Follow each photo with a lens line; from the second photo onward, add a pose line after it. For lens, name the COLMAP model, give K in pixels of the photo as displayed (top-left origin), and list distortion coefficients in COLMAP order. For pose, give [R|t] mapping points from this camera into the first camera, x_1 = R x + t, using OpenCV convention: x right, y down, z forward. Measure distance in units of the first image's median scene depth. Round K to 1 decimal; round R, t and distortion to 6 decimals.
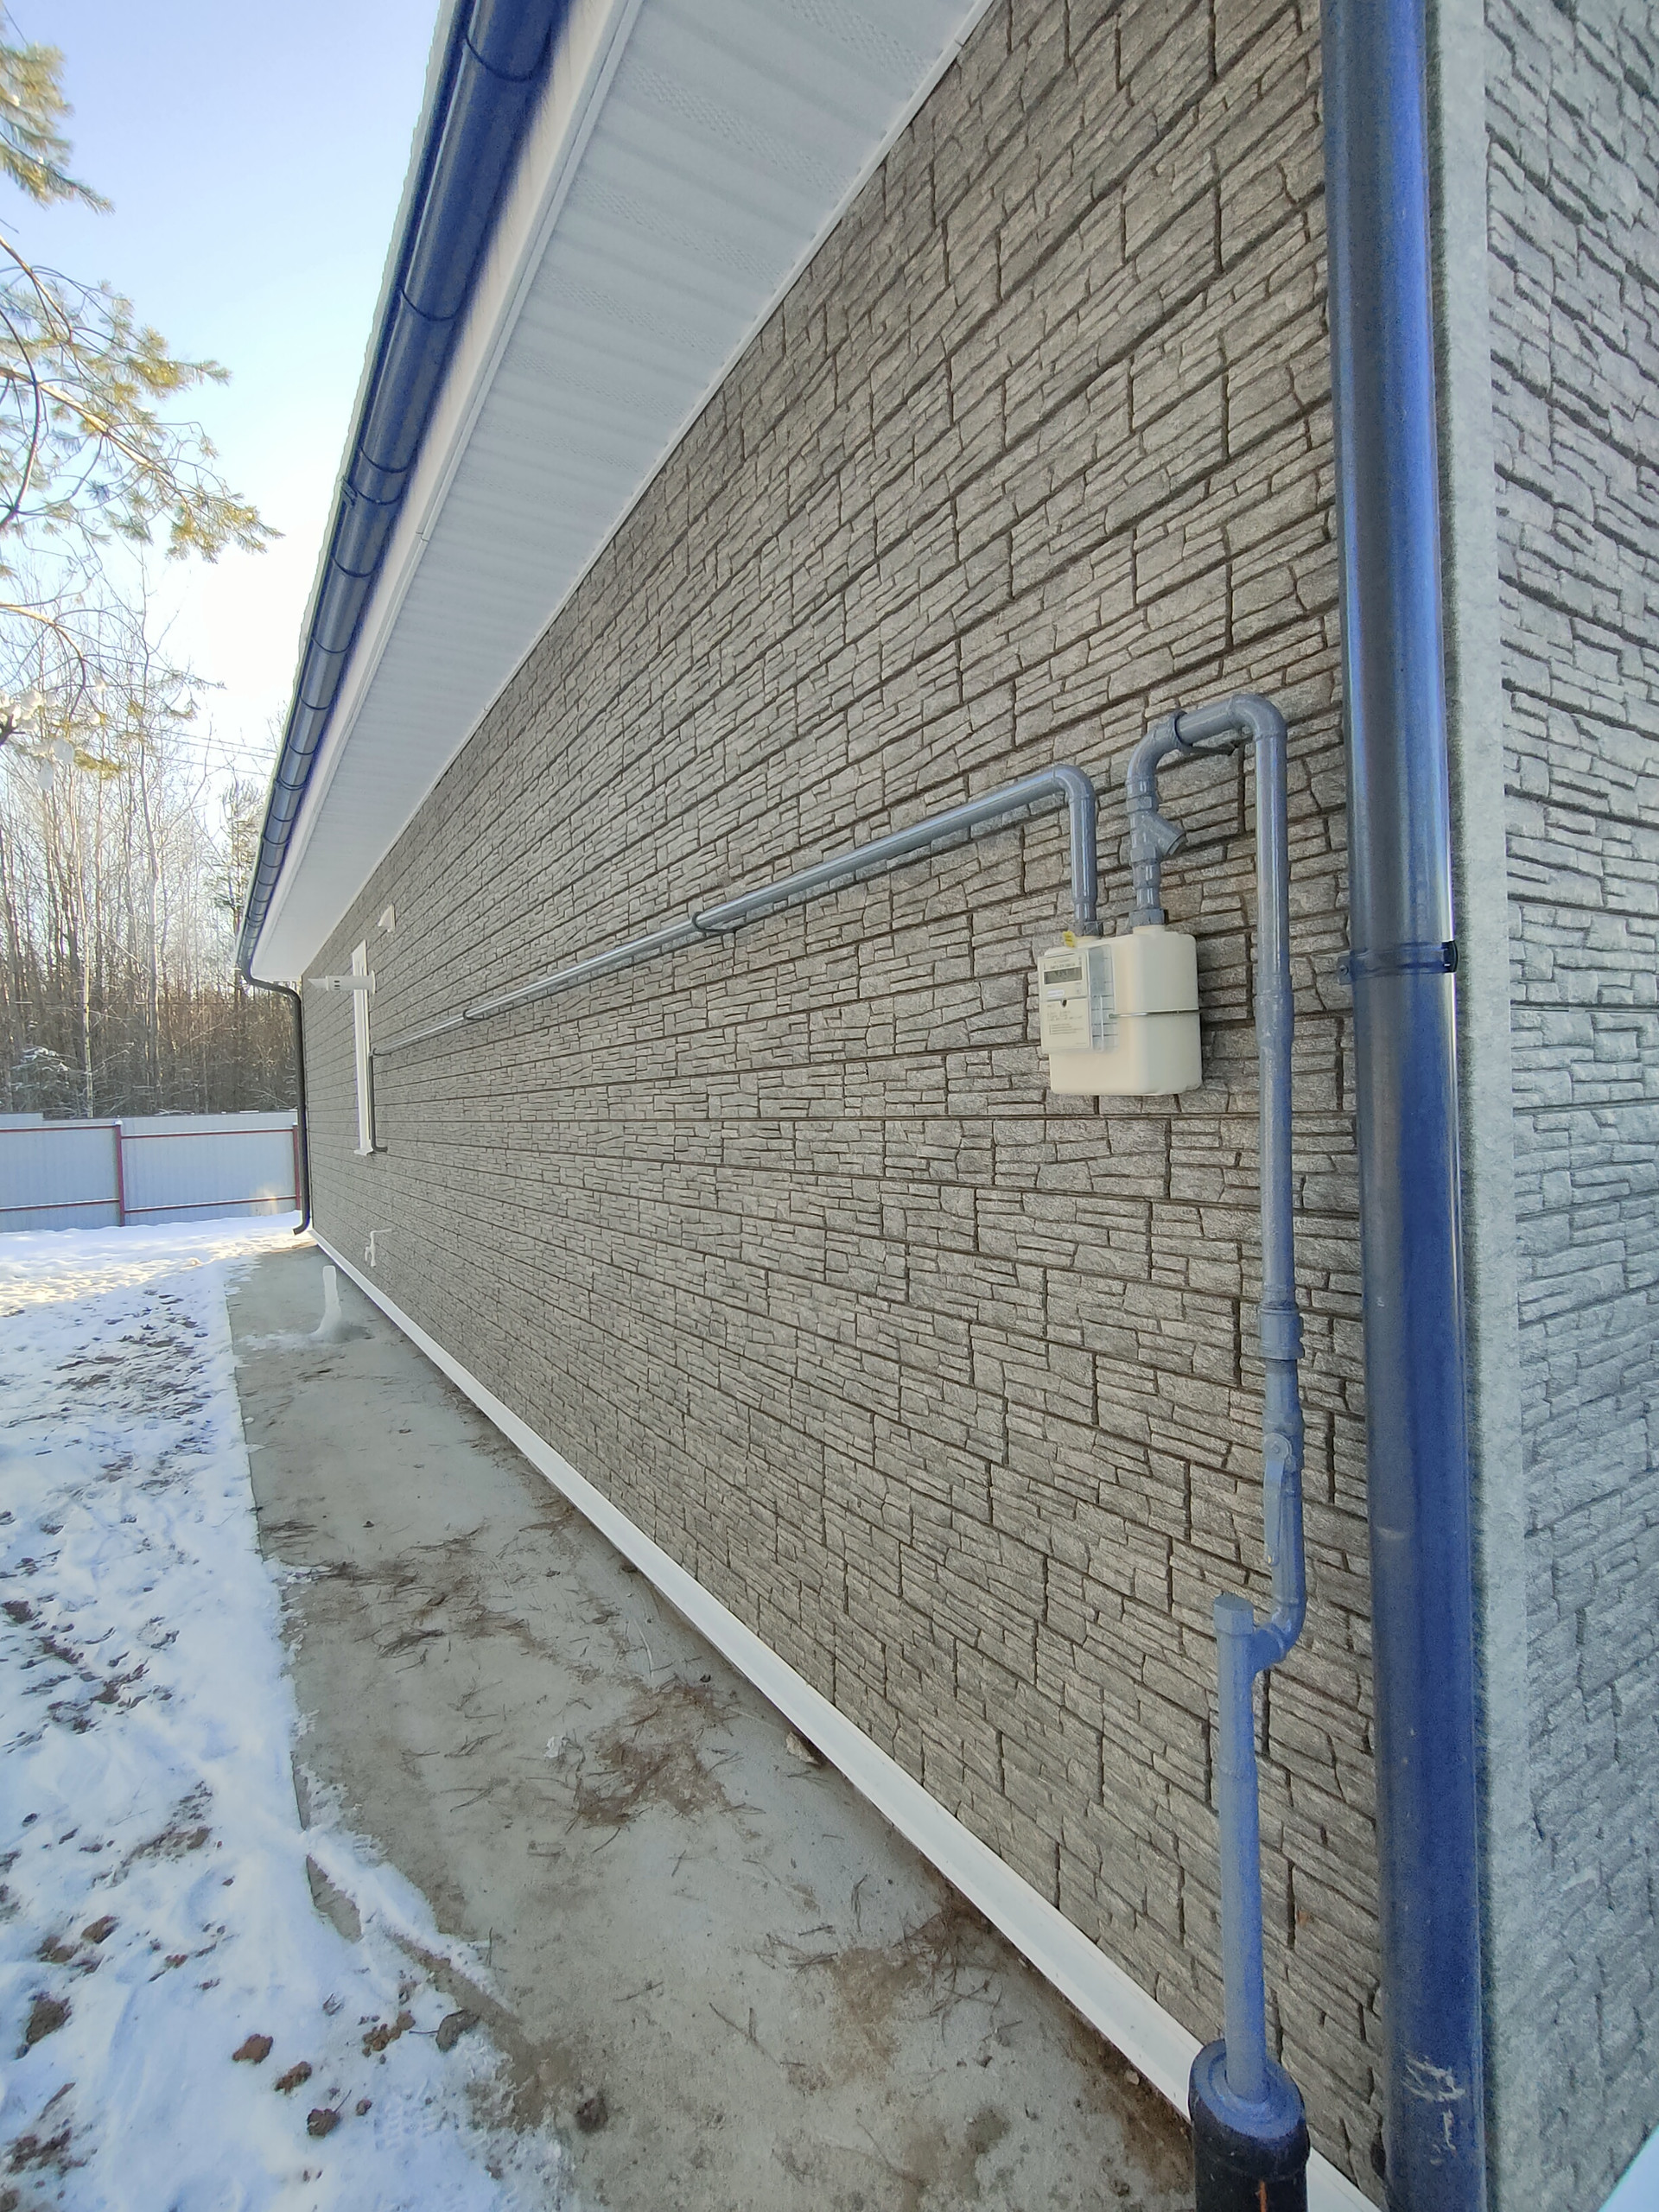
lens RADIAL K [[1028.2, 0, 819.7], [0, 1028.2, 1105.1], [0, 0, 1]] dist [-0.001978, 0.001112]
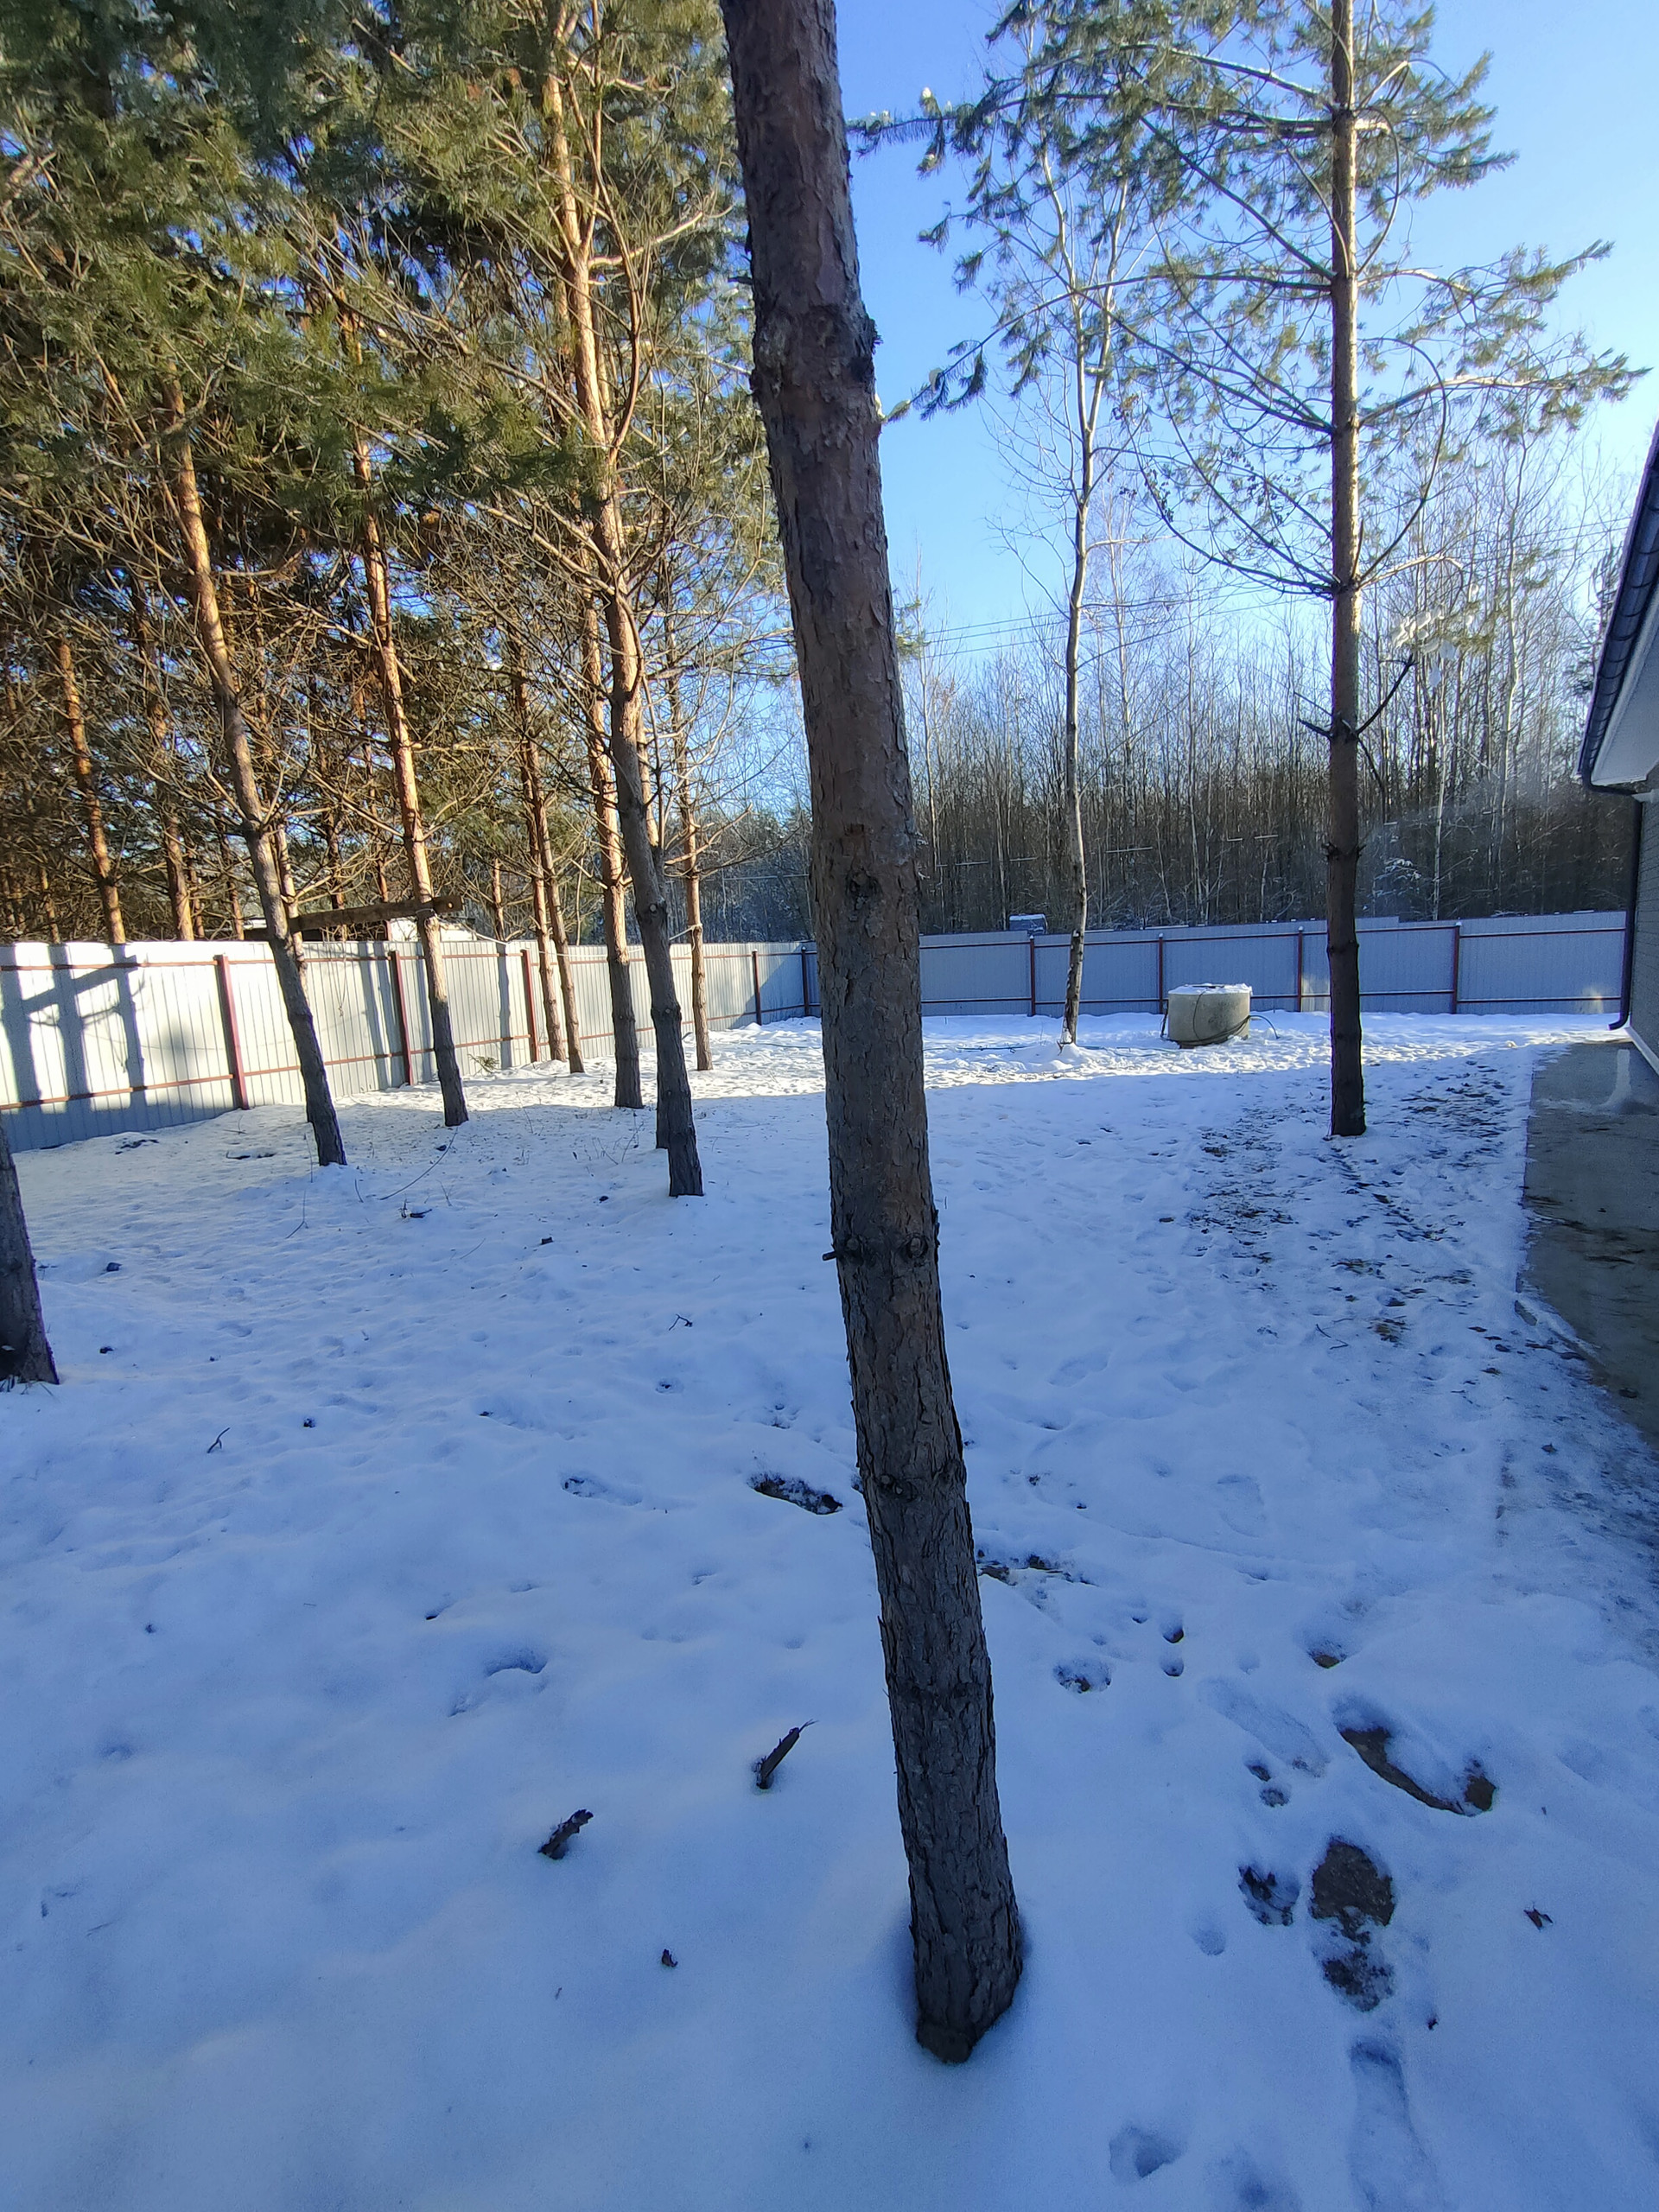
lens RADIAL K [[1028.2, 0, 819.7], [0, 1028.2, 1105.1], [0, 0, 1]] dist [-0.001978, 0.001112]
pose [[0.409714, 0.149060, -0.899953, 0.568976], [0.026208, 0.984228, 0.174951, -0.022851], [0.911838, -0.095266, 0.399345, -0.824986]]
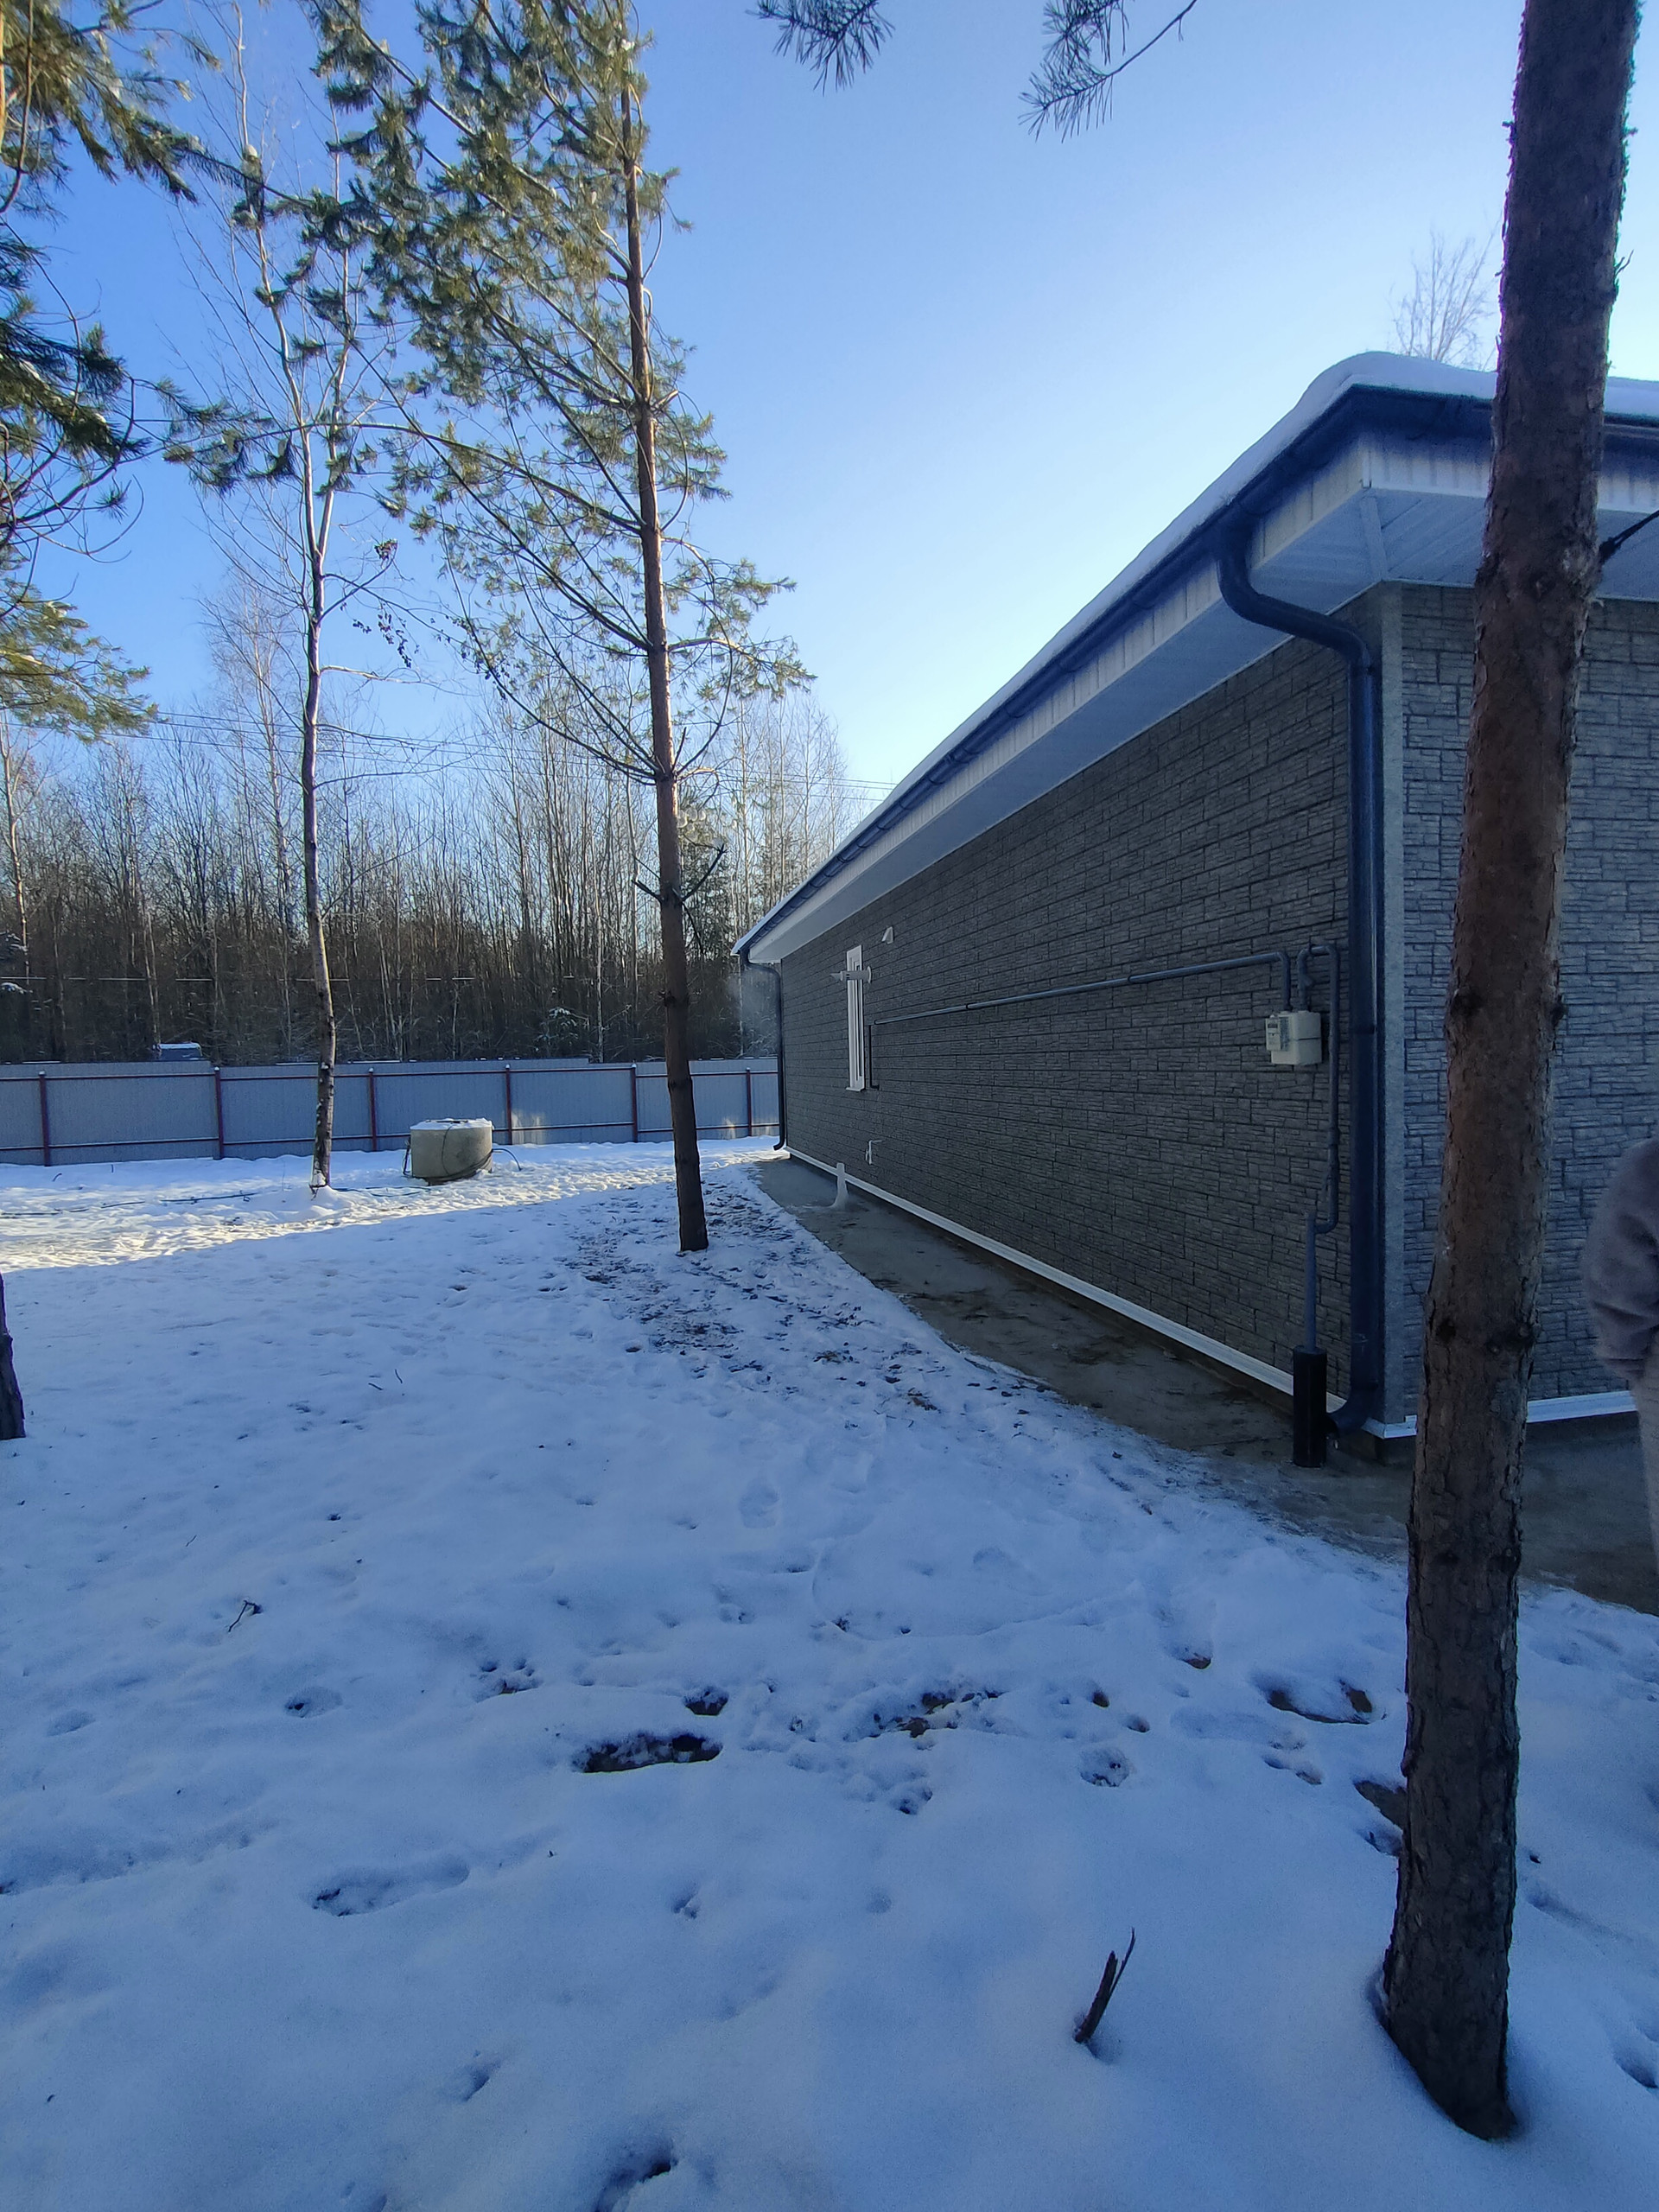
lens RADIAL K [[1028.2, 0, 819.7], [0, 1028.2, 1105.1], [0, 0, 1]] dist [-0.001978, 0.001112]
pose [[0.942197, 0.027411, -0.333936, -0.004176], [-0.011256, 0.998675, 0.050219, -0.014259], [0.334870, -0.043558, 0.941257, -1.229820]]
